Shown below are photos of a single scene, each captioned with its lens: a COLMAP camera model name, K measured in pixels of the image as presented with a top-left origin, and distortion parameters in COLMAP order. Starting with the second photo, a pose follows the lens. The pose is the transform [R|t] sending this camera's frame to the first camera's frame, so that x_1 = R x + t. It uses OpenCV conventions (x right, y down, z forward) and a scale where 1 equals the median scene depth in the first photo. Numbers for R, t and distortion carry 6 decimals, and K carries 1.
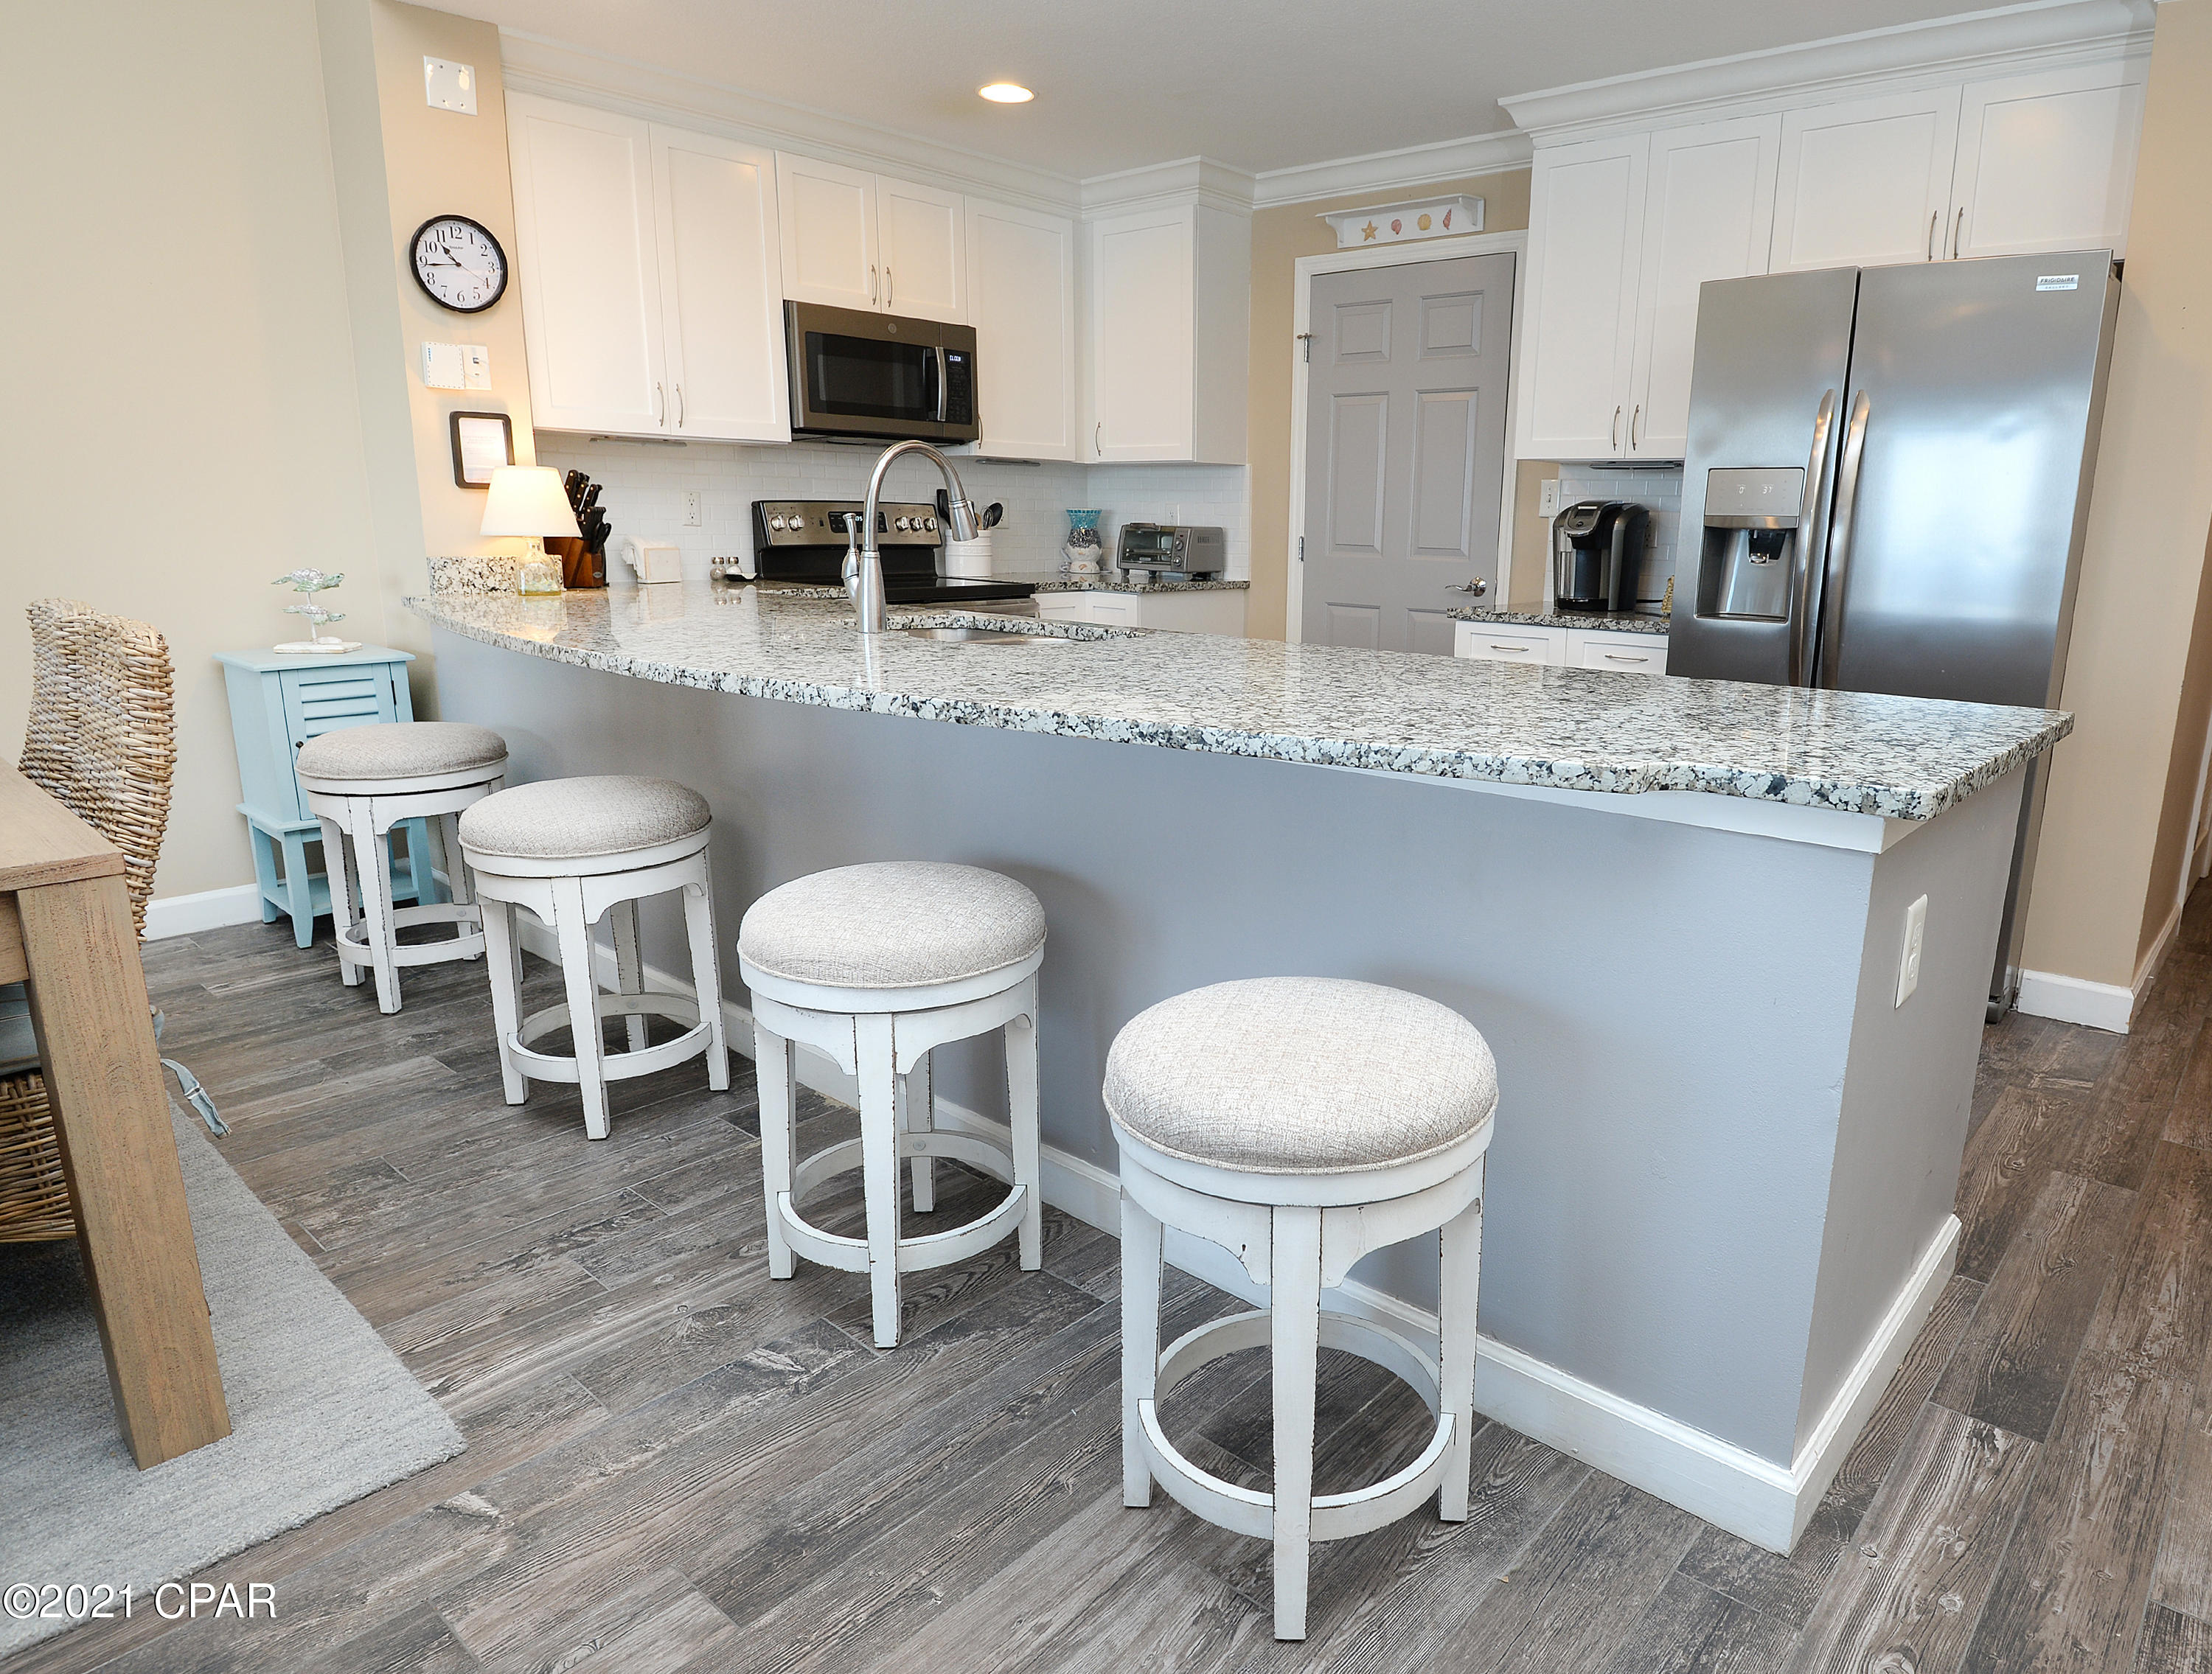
lens RADIAL K [[1356.2, 0, 1265.0], [0, 1356.2, 845.0], [0, 0, 1]] dist [-0.022444, -0.001993]
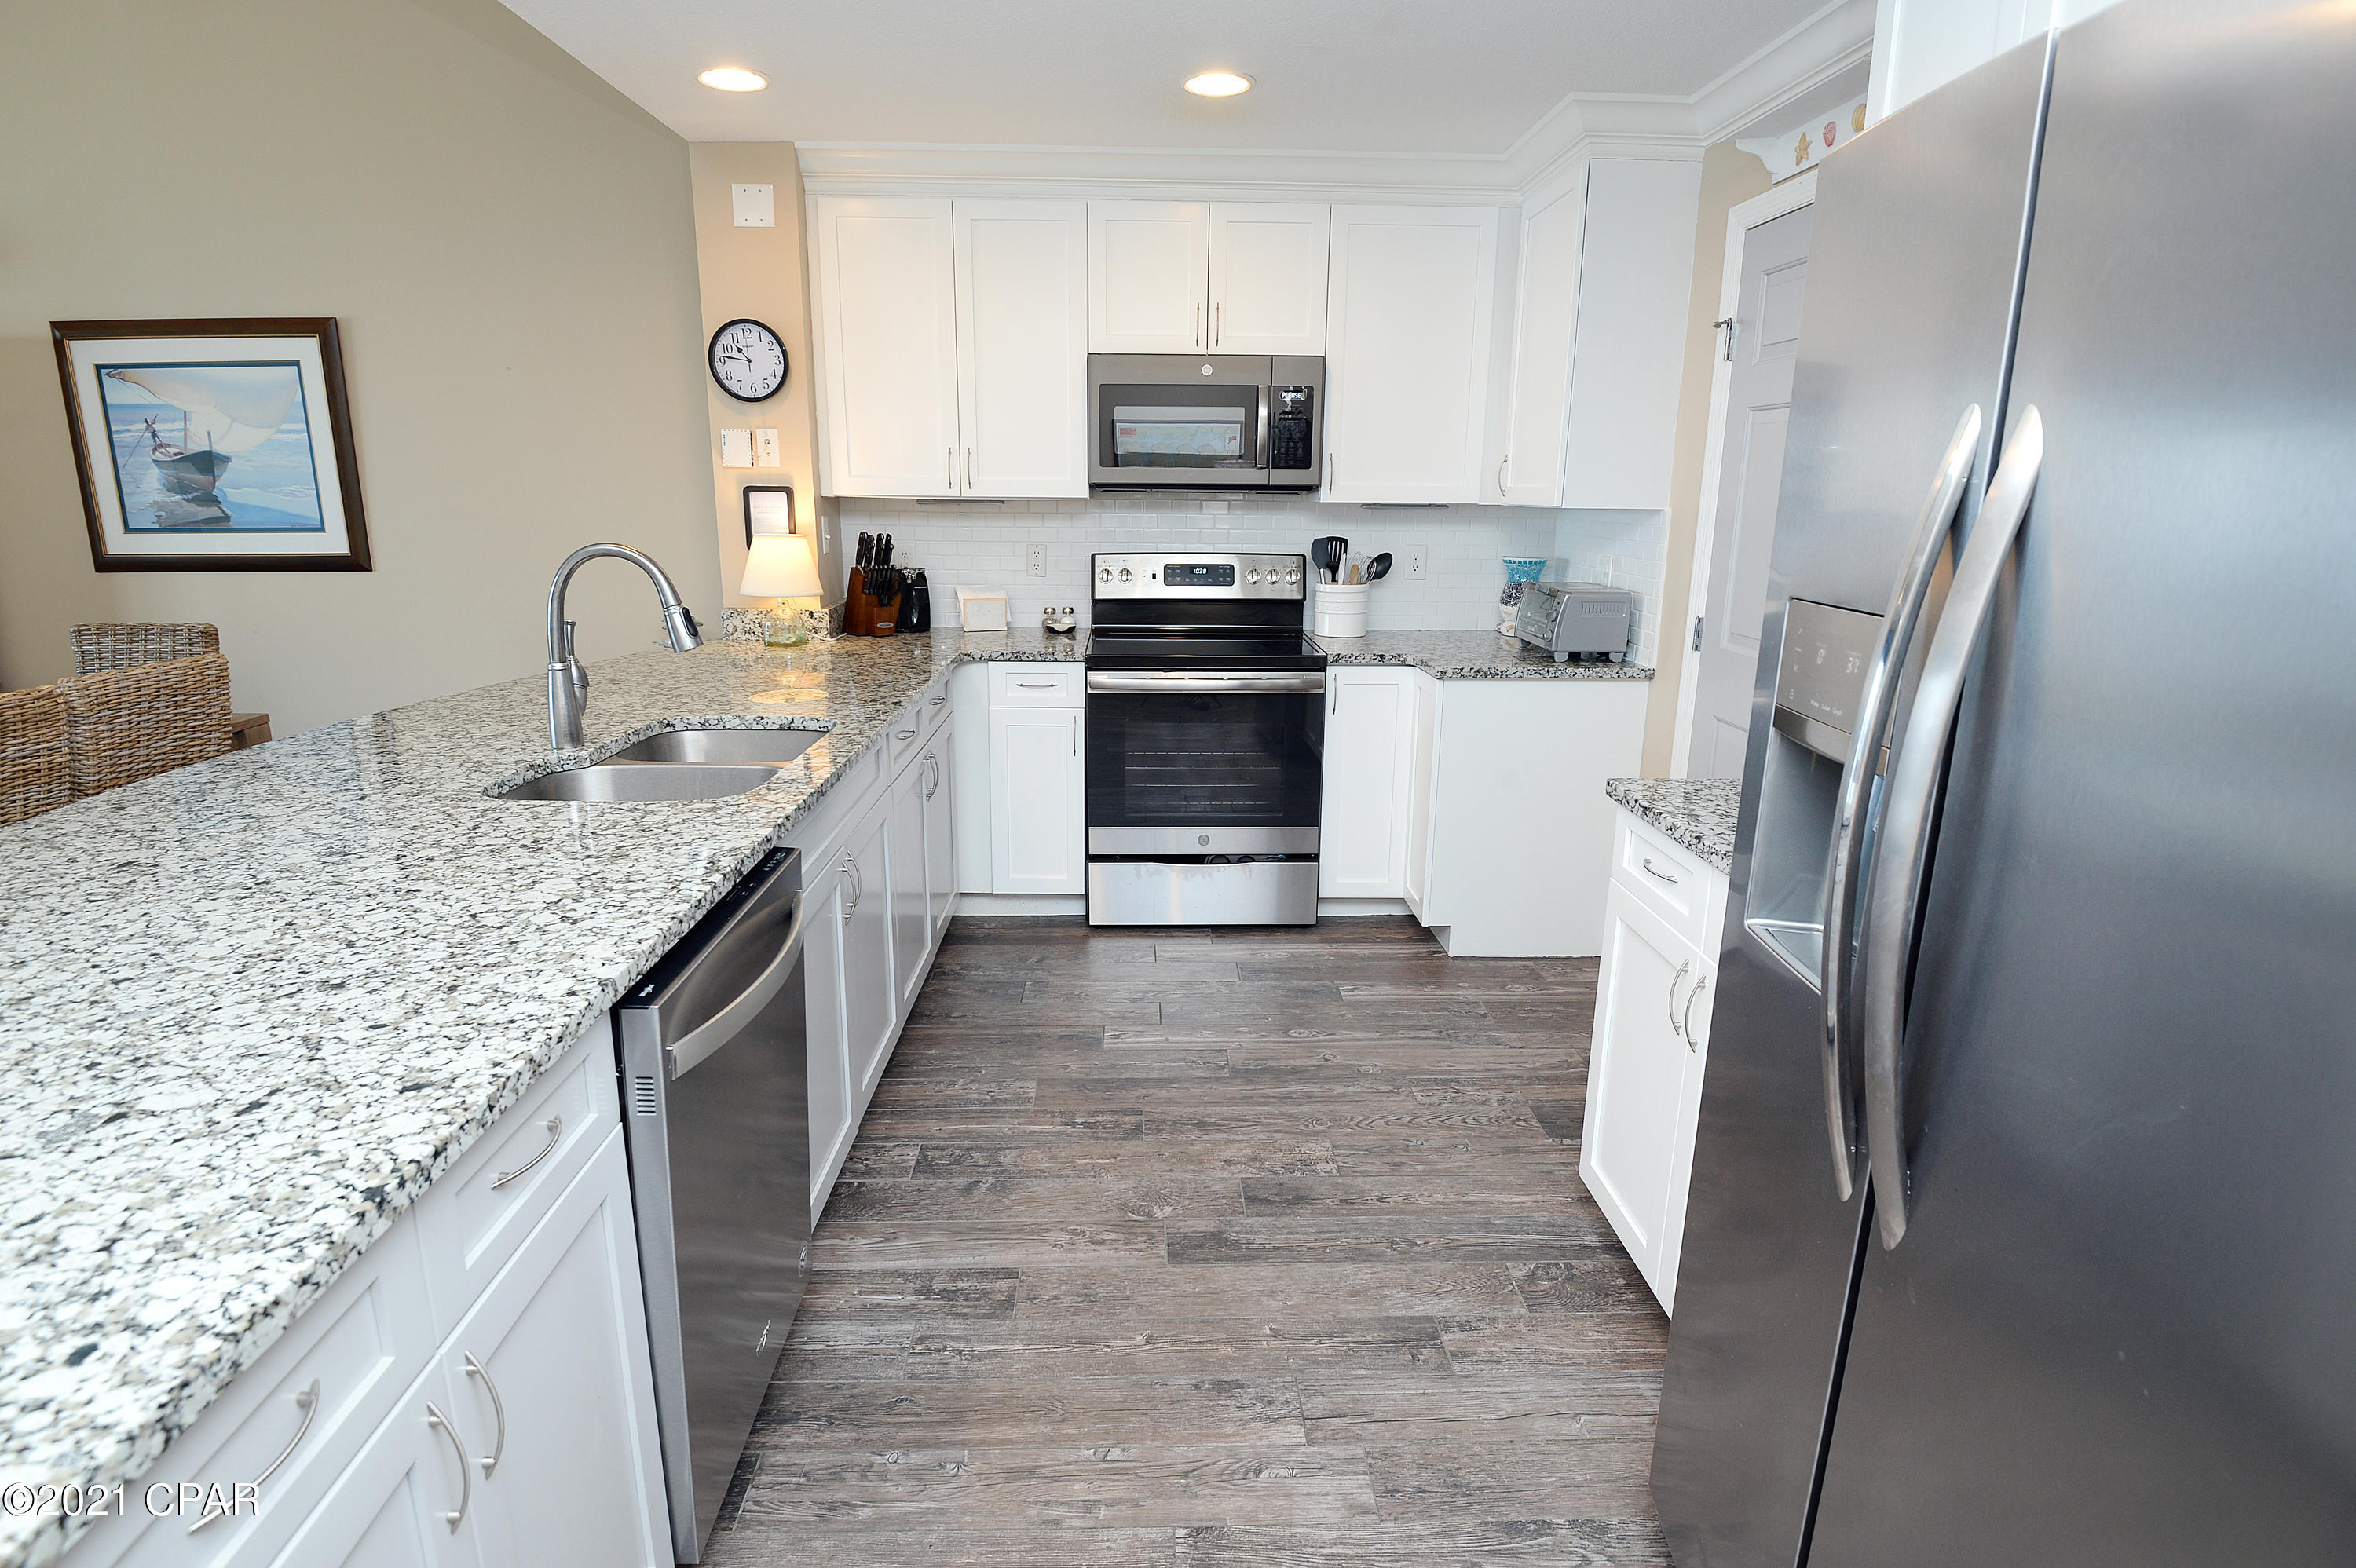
lens RADIAL K [[1228.4, 0, 1178.0], [0, 1228.4, 793.5], [0, 0, 1]] dist [-0.002291, -0.024352]
pose [[0.654948, 0.170259, -0.736244, 0.461284], [-0.173663, 0.982123, 0.072633, -0.195865], [0.735449, 0.080288, 0.672807, 0.557410]]
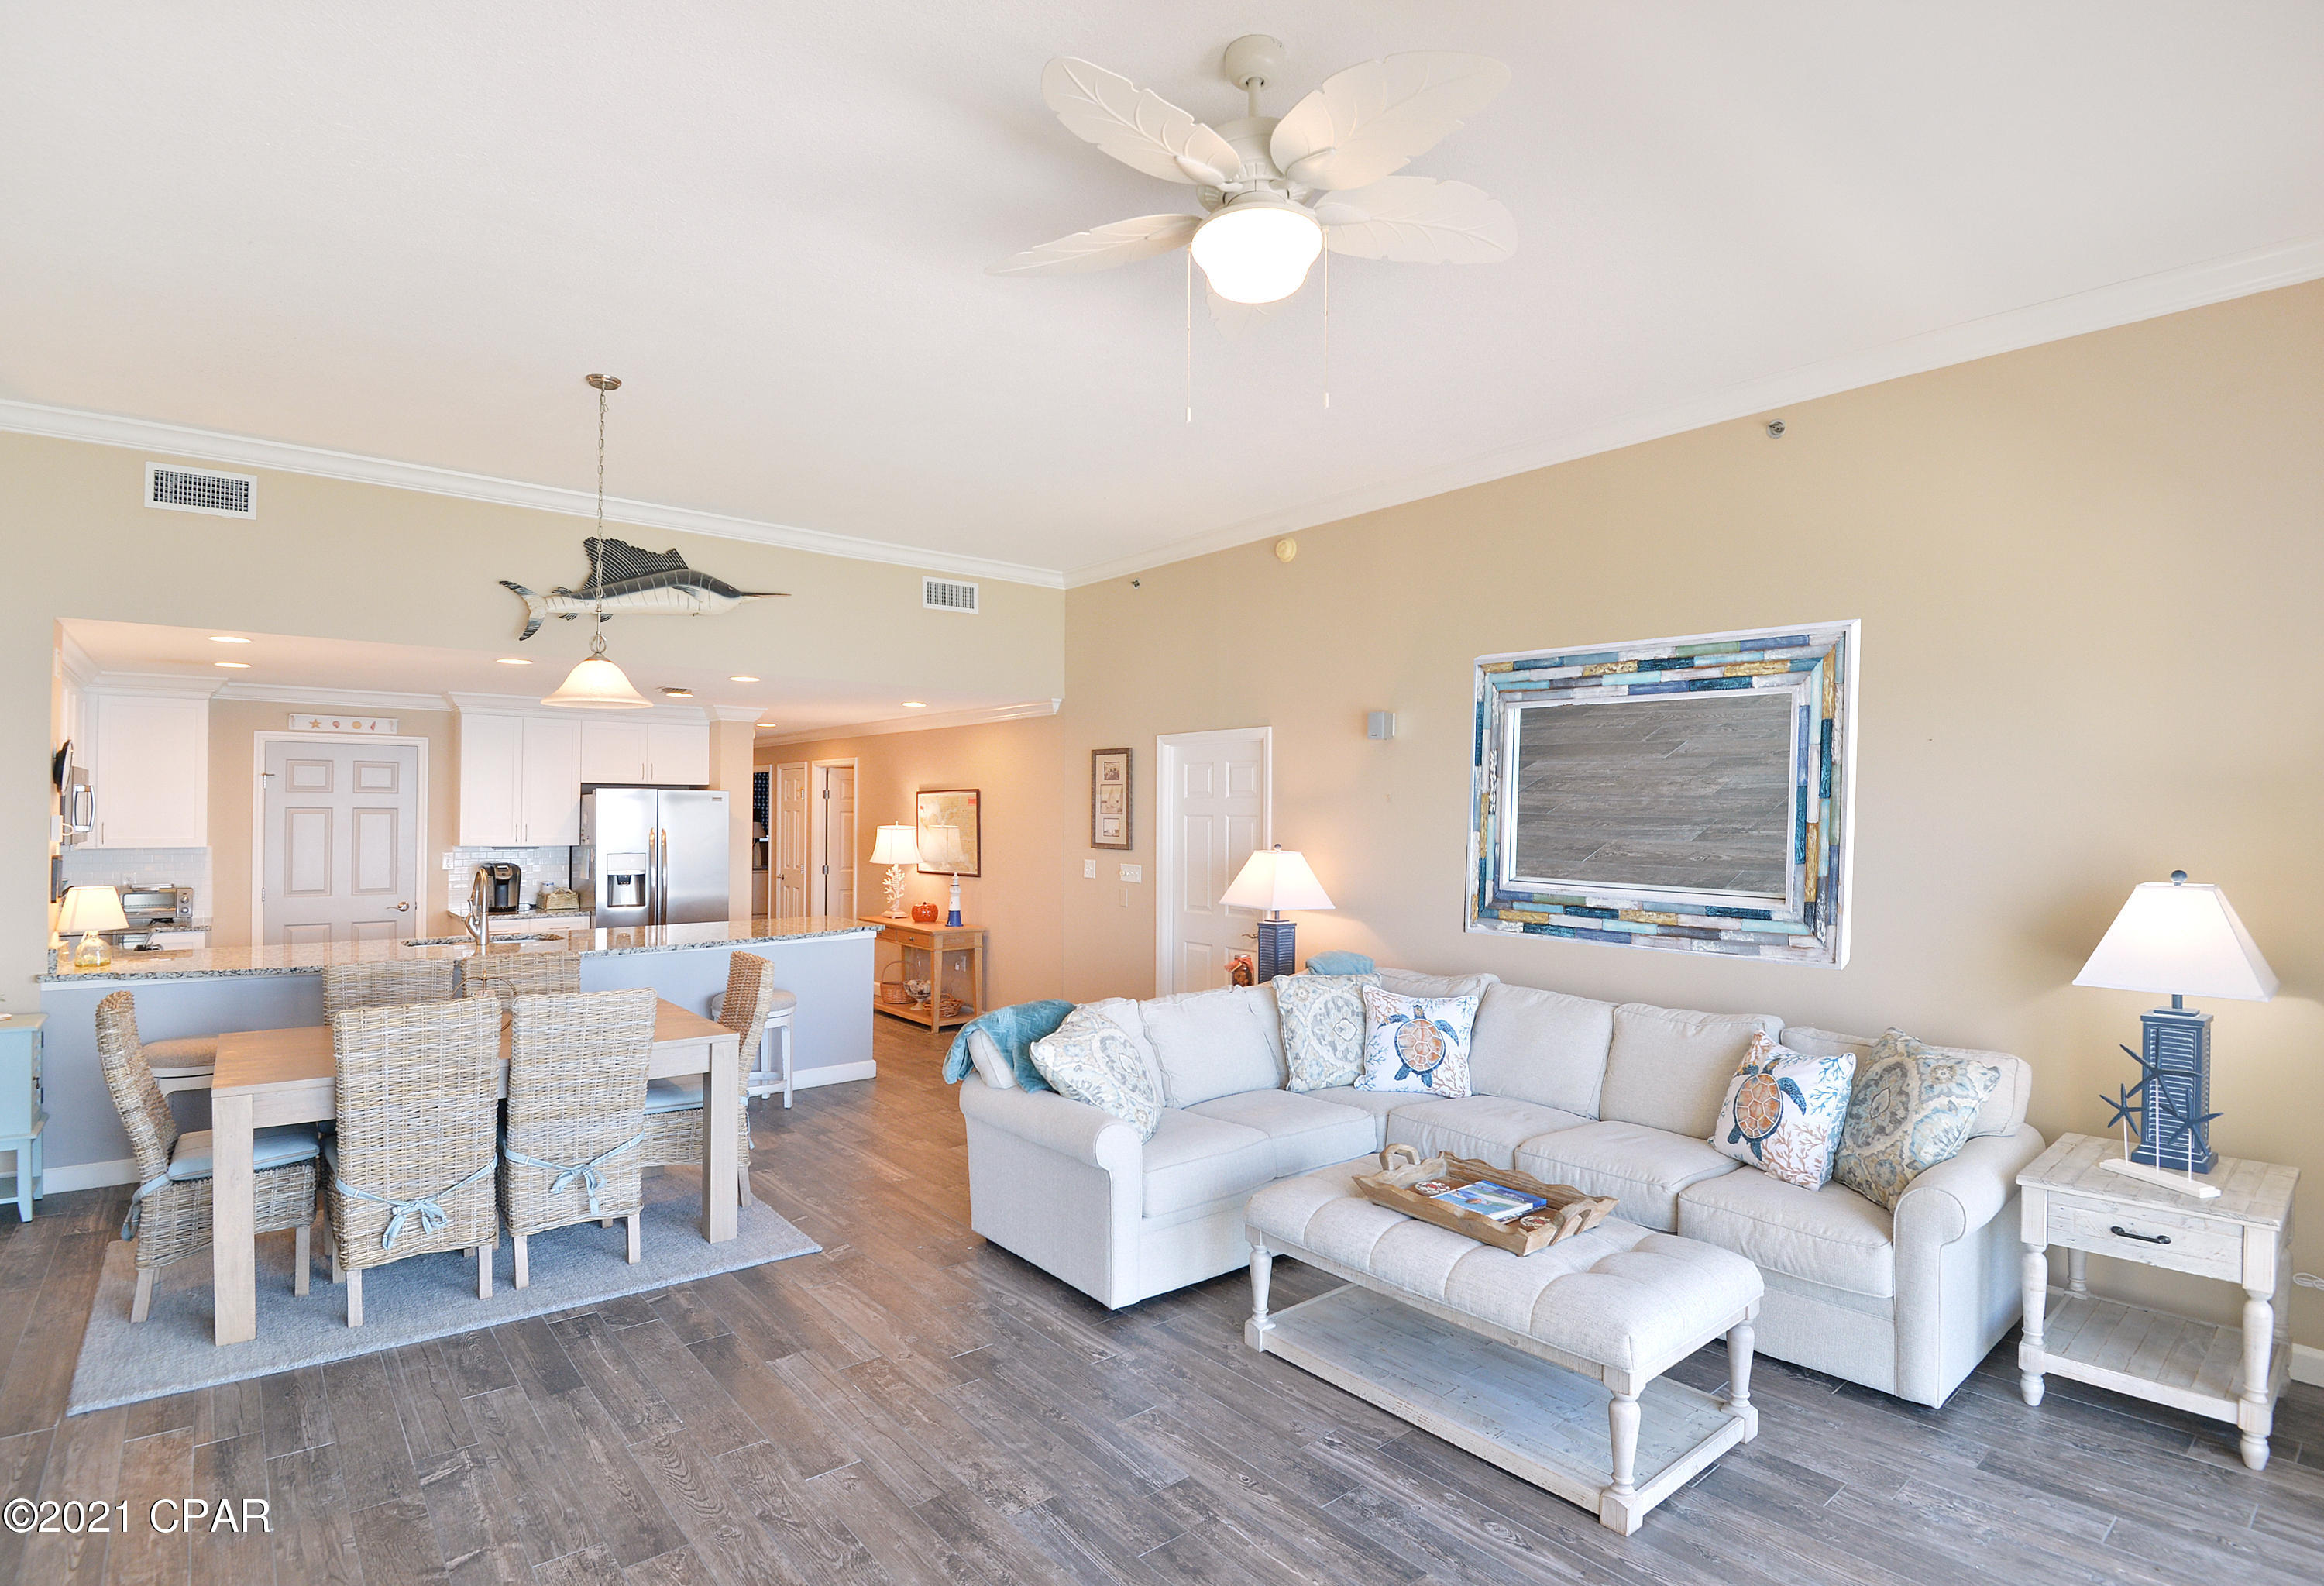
lens RADIAL K [[1145.6, 0, 1153.4], [0, 1145.6, 799.2], [0, 0, 1]] dist [-0.013529, -0.017074]
pose [[0.193780, -0.008495, 0.981008, -1.572390], [0.228757, 0.972789, -0.036763, -0.044020], [-0.954002, 0.231536, 0.190451, -0.473364]]
